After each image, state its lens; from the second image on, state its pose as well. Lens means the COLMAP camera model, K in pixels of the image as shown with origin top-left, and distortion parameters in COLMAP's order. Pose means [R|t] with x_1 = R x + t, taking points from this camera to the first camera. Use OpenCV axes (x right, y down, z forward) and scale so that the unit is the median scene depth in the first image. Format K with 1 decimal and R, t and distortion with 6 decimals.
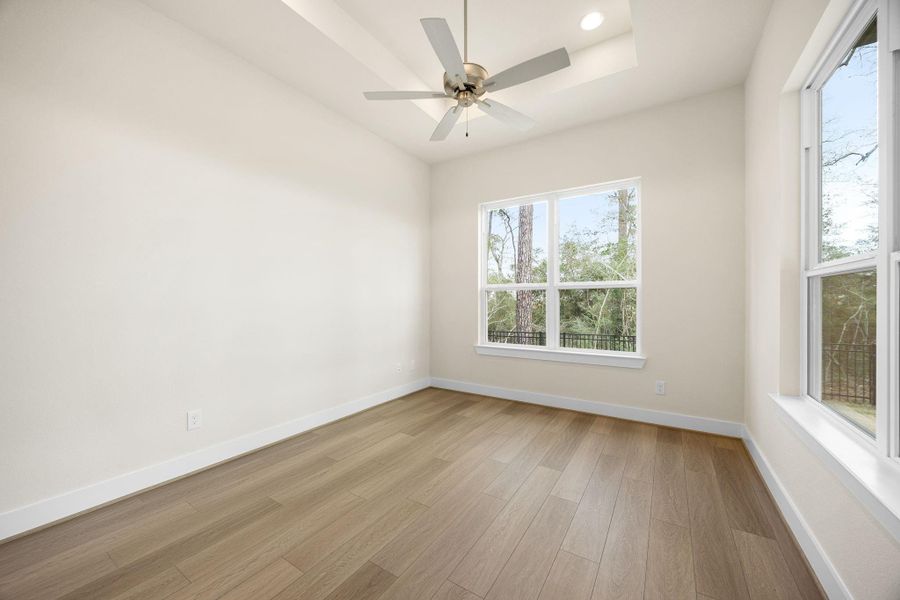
lens RADIAL K [[348.2, 0, 450.9], [0, 348.2, 299.1], [0, 0, 1]] dist [-0.000723, -0.000060]
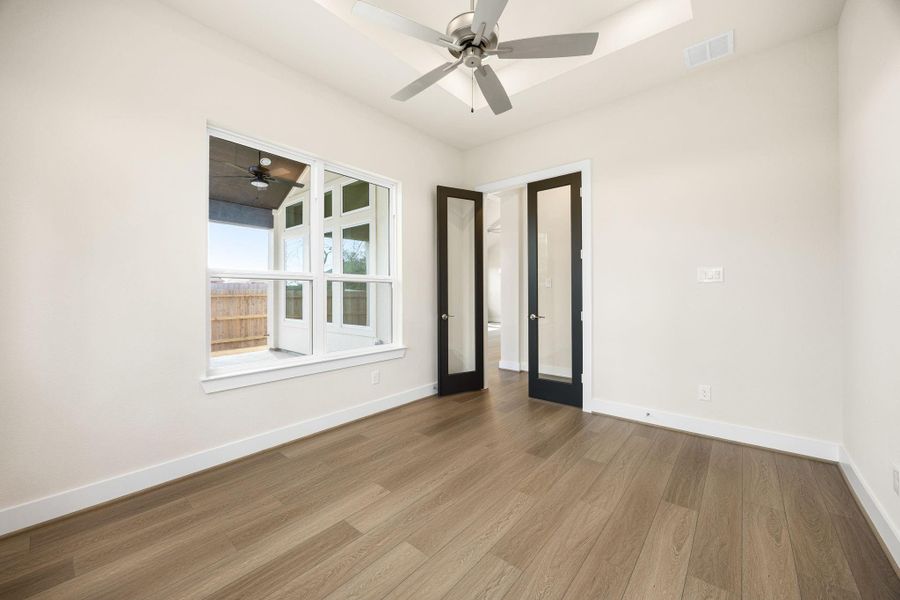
lens RADIAL K [[348.2, 0, 447.2], [0, 348.2, 296.9], [0, 0, 1]] dist [-0.000723, -0.000060]
pose [[-0.989553, 0.002319, 0.144154, -0.014548], [0.002687, 0.999994, 0.002354, 0.007350], [-0.144147, 0.002716, -0.989553, 1.810360]]
